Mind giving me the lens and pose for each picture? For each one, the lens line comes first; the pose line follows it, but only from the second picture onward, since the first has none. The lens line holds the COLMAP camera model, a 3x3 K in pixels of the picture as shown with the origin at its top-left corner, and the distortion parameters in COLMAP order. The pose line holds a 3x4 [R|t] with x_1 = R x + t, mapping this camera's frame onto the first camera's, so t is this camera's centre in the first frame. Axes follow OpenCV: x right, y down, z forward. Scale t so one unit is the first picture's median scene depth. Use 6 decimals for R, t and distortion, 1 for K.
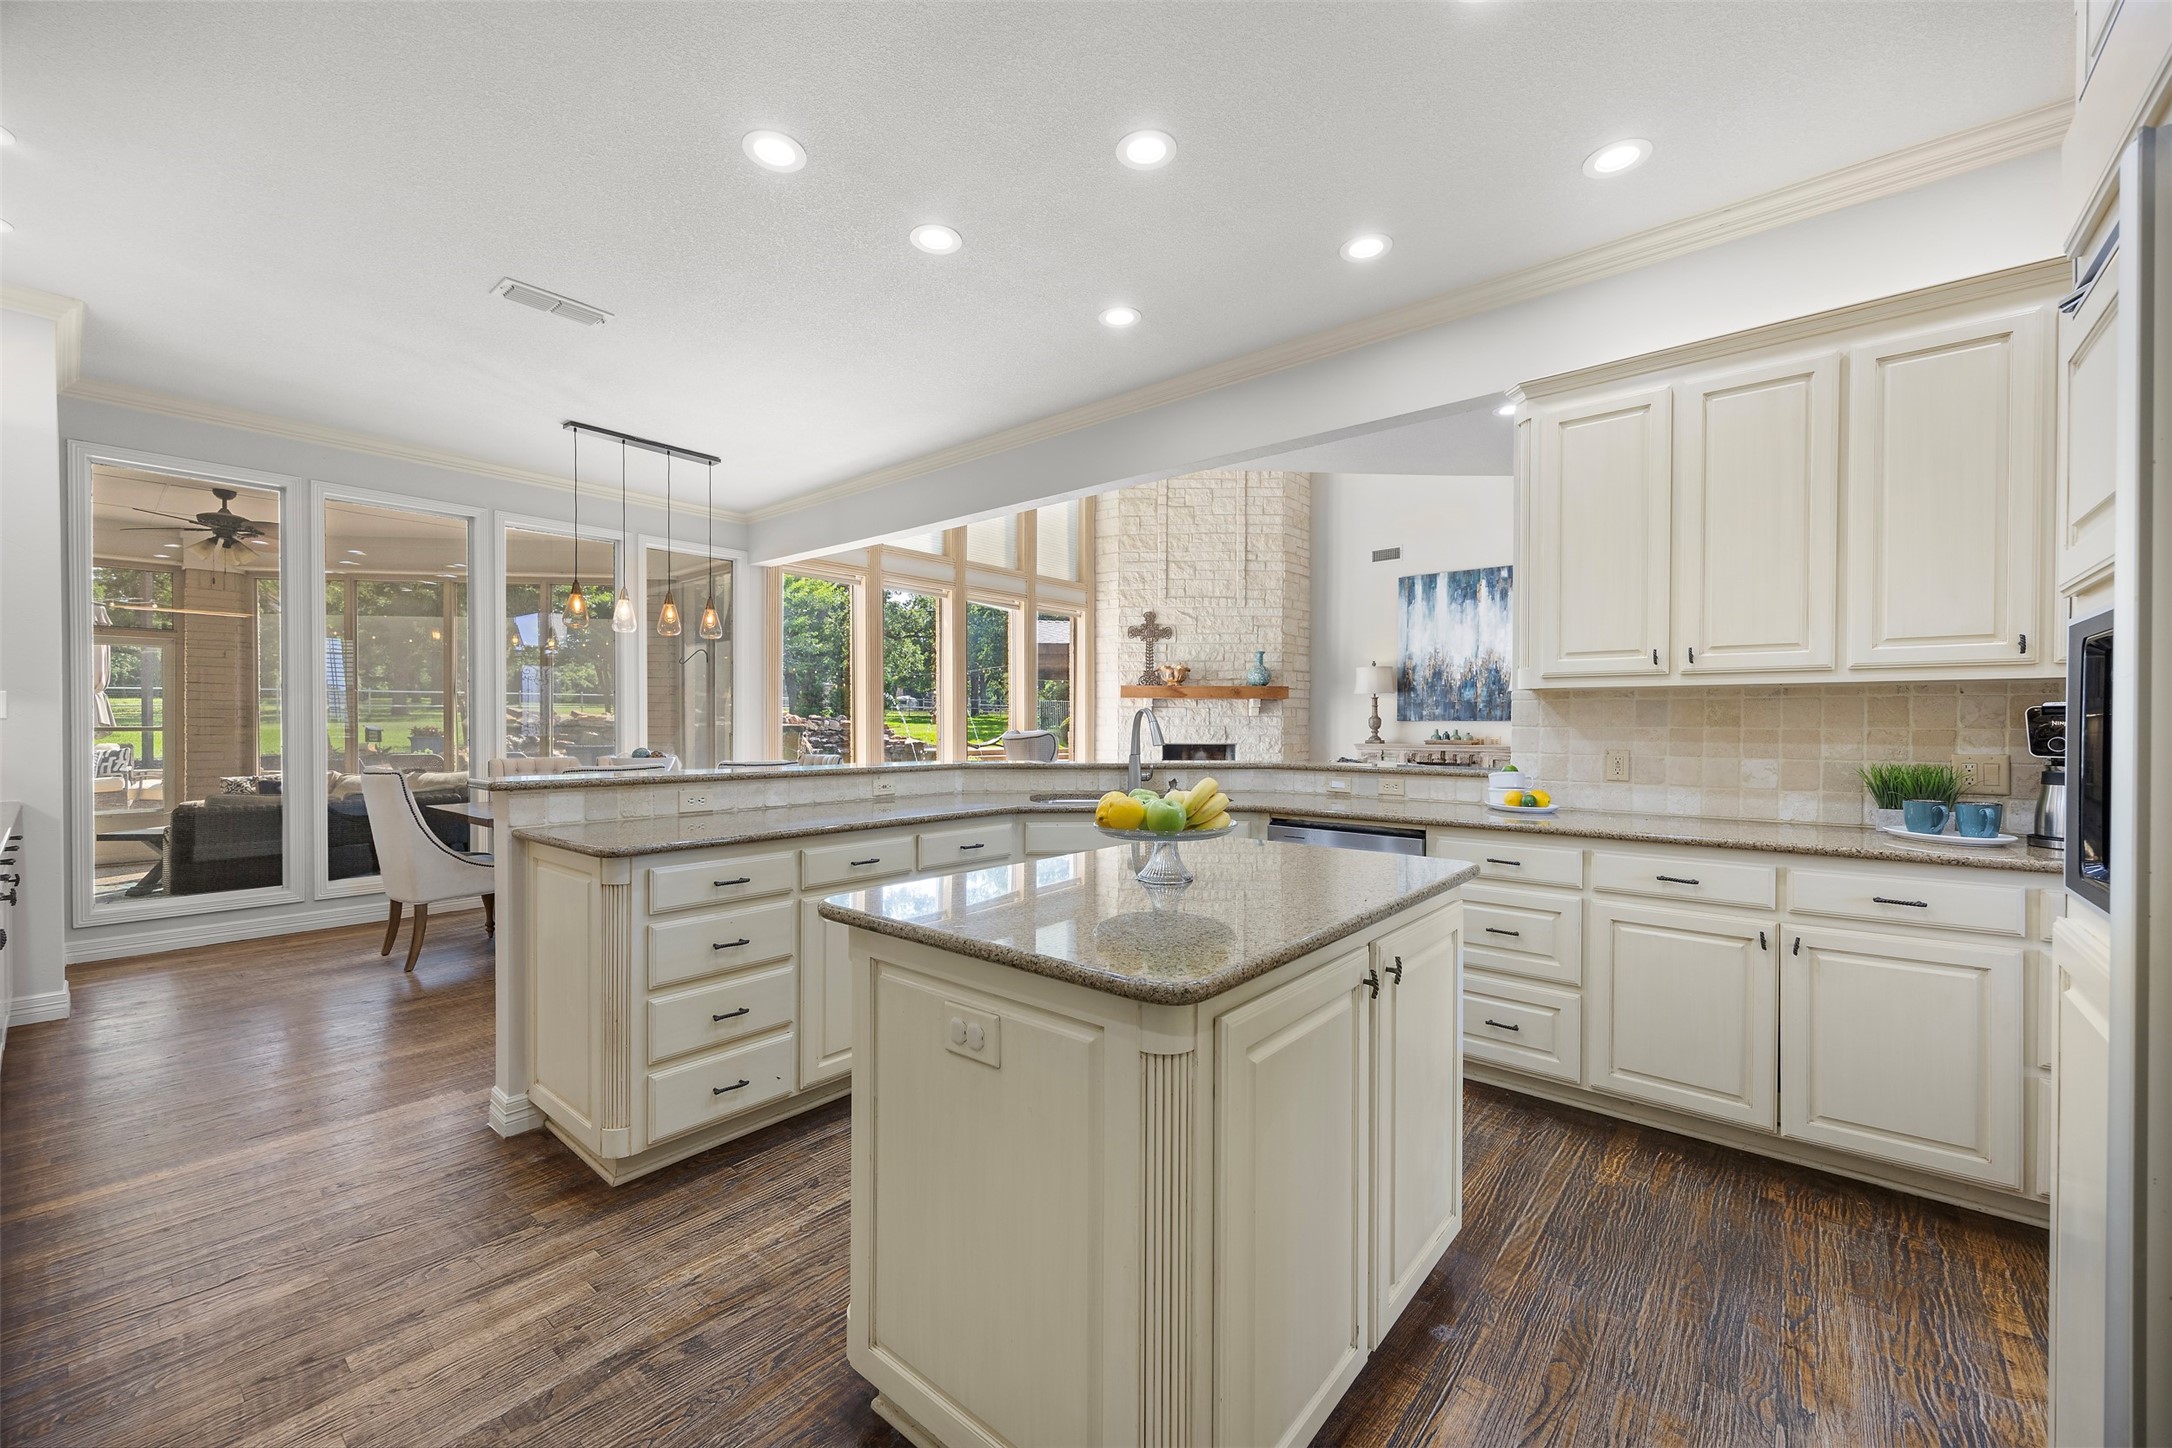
lens RADIAL K [[842.9, 0, 1084.3], [0, 842.9, 723.1], [0, 0, 1]] dist [-0.002035, -0.000097]
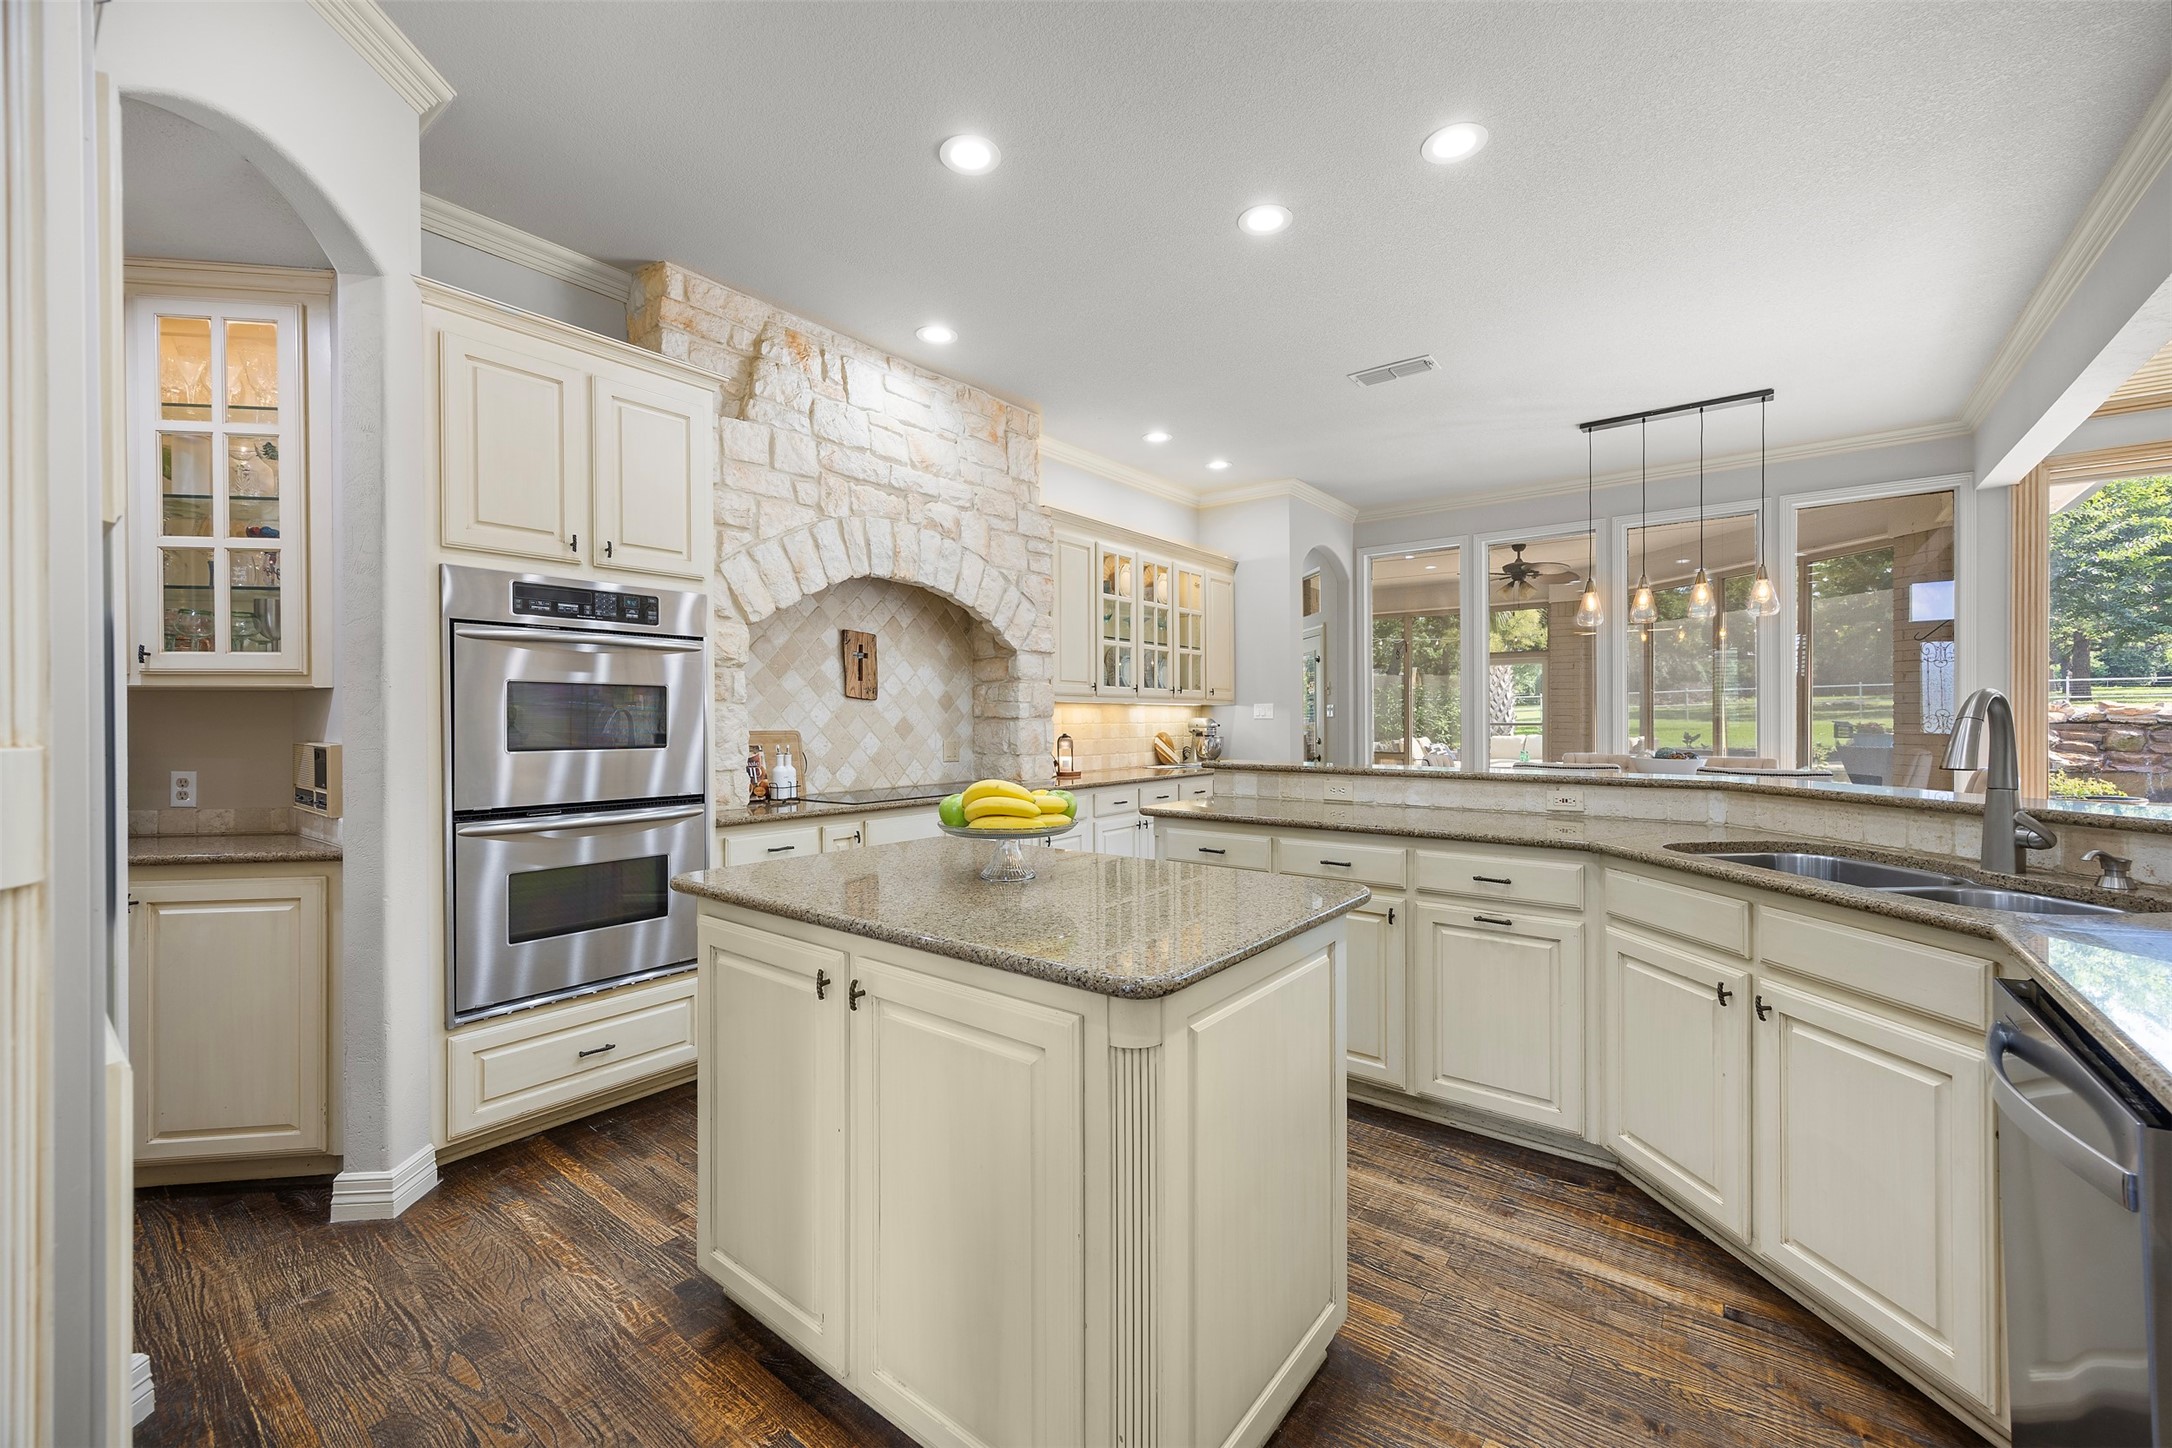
lens RADIAL K [[842.9, 0, 1084.7], [0, 842.9, 724.6], [0, 0, 1]] dist [-0.002035, -0.000097]
pose [[0.045994, 0.005032, -0.998929, 0.375402], [0.001616, 0.999986, 0.005112, -0.001680], [0.998940, -0.001849, 0.045985, 0.346461]]
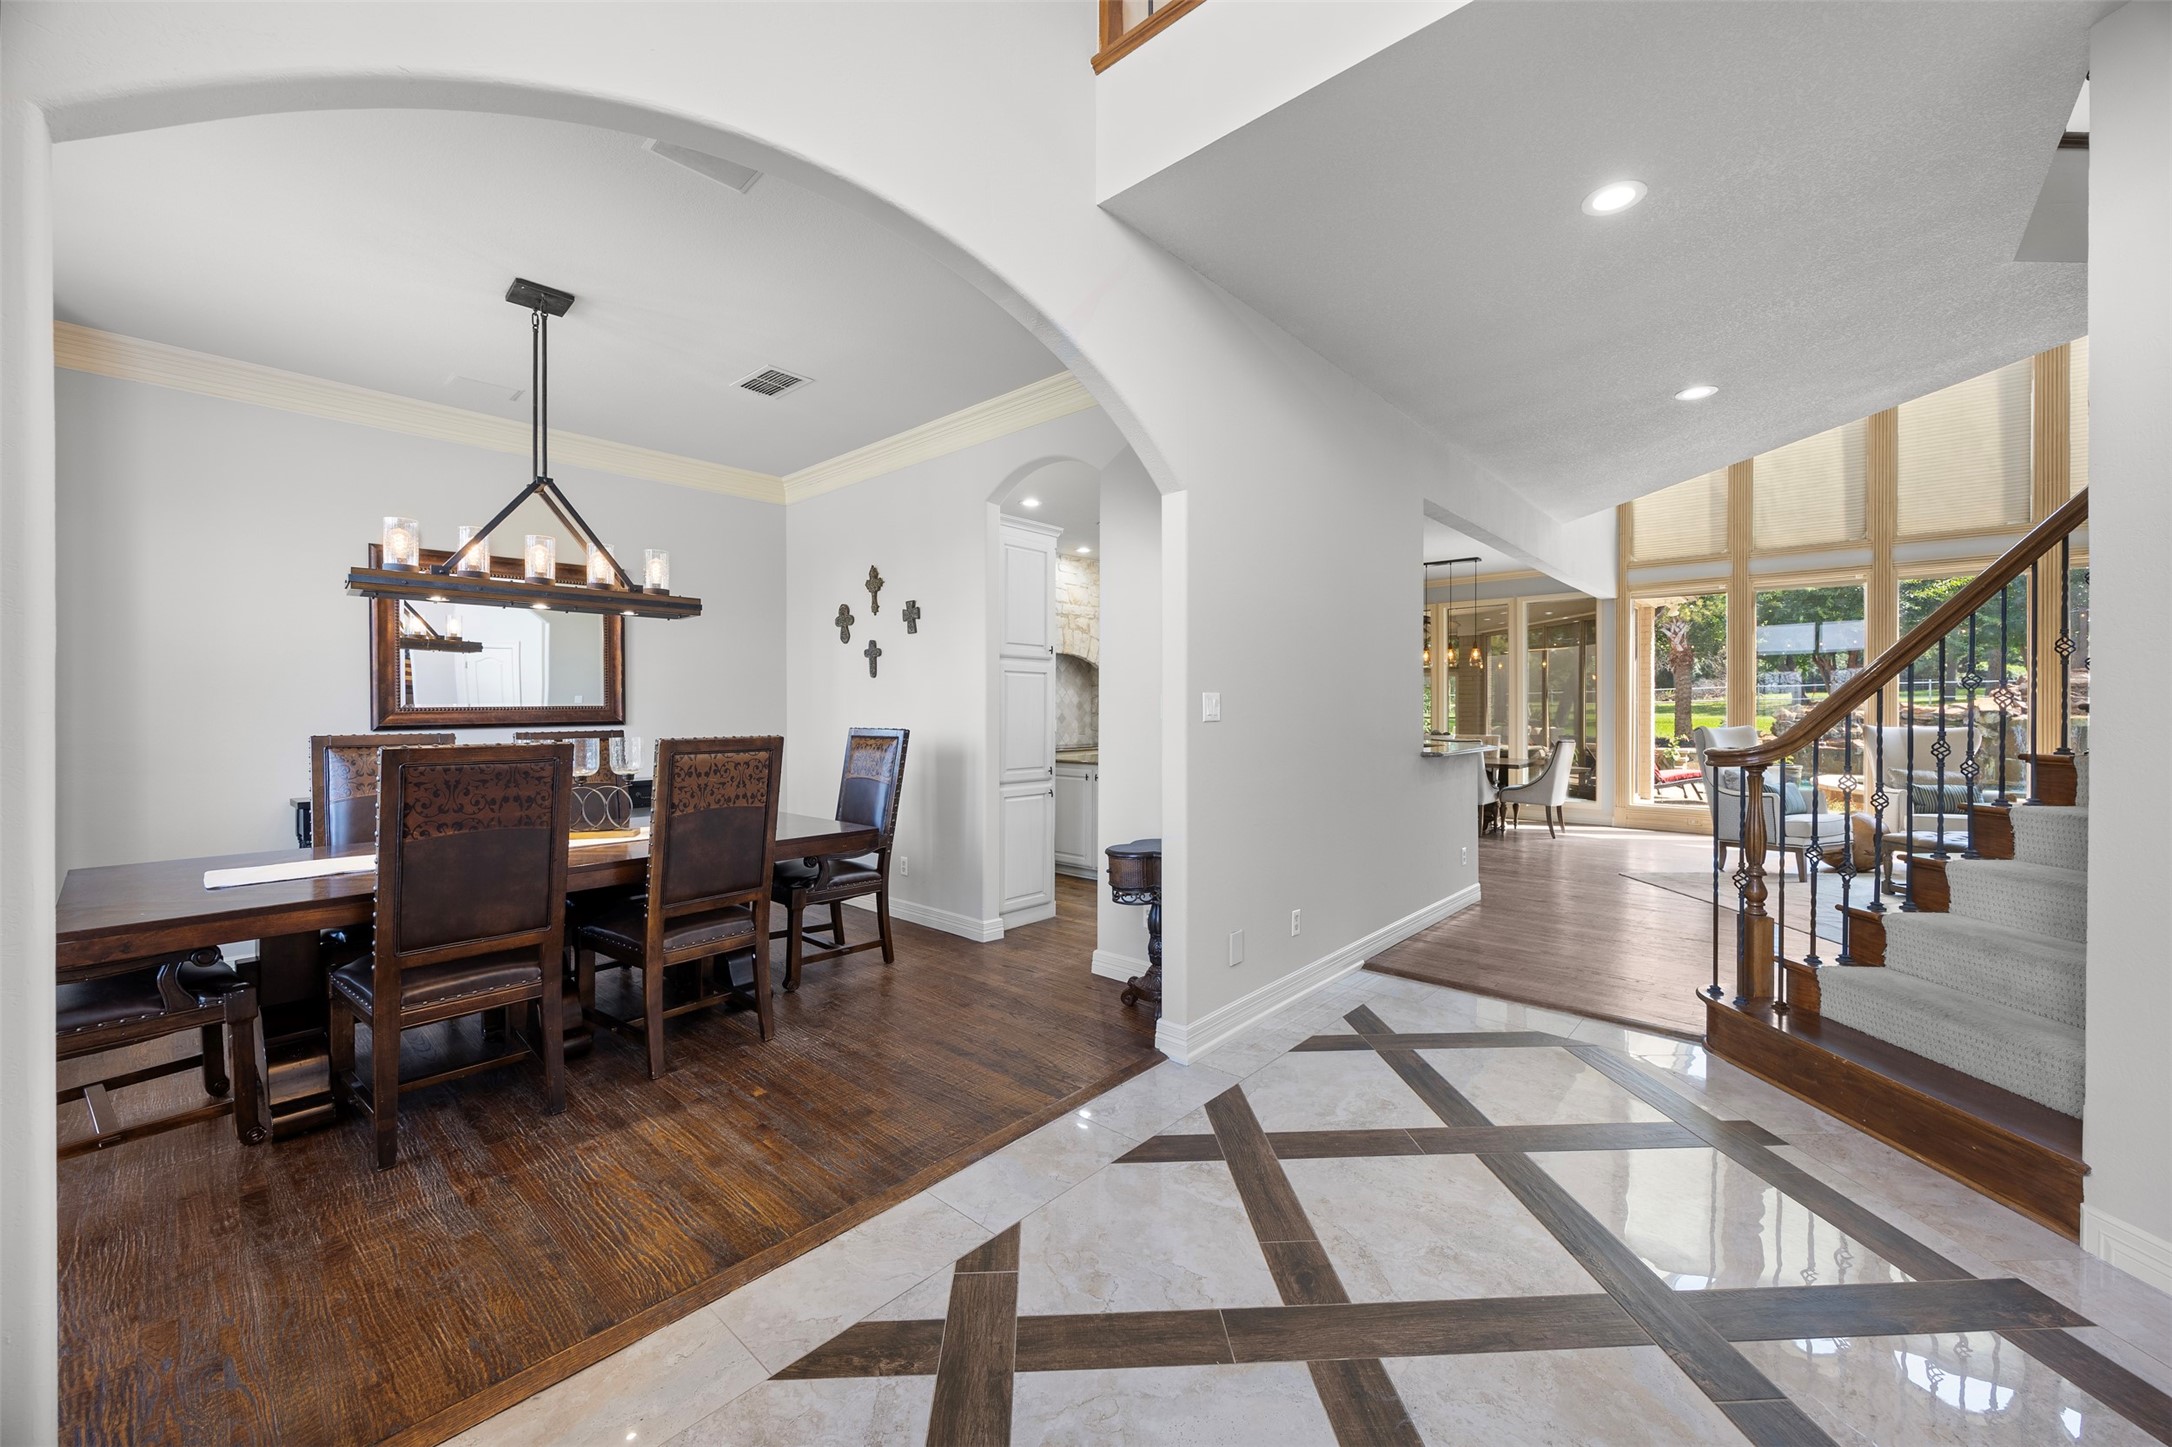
lens RADIAL K [[842.9, 0, 1086.7], [0, 842.9, 714.3], [0, 0, 1]] dist [-0.002035, -0.000097]
pose [[-0.013122, 0.007812, -0.999883, 1.390077], [-0.002448, 0.999966, 0.007845, -0.017812], [0.999911, 0.002551, -0.013102, 0.279414]]
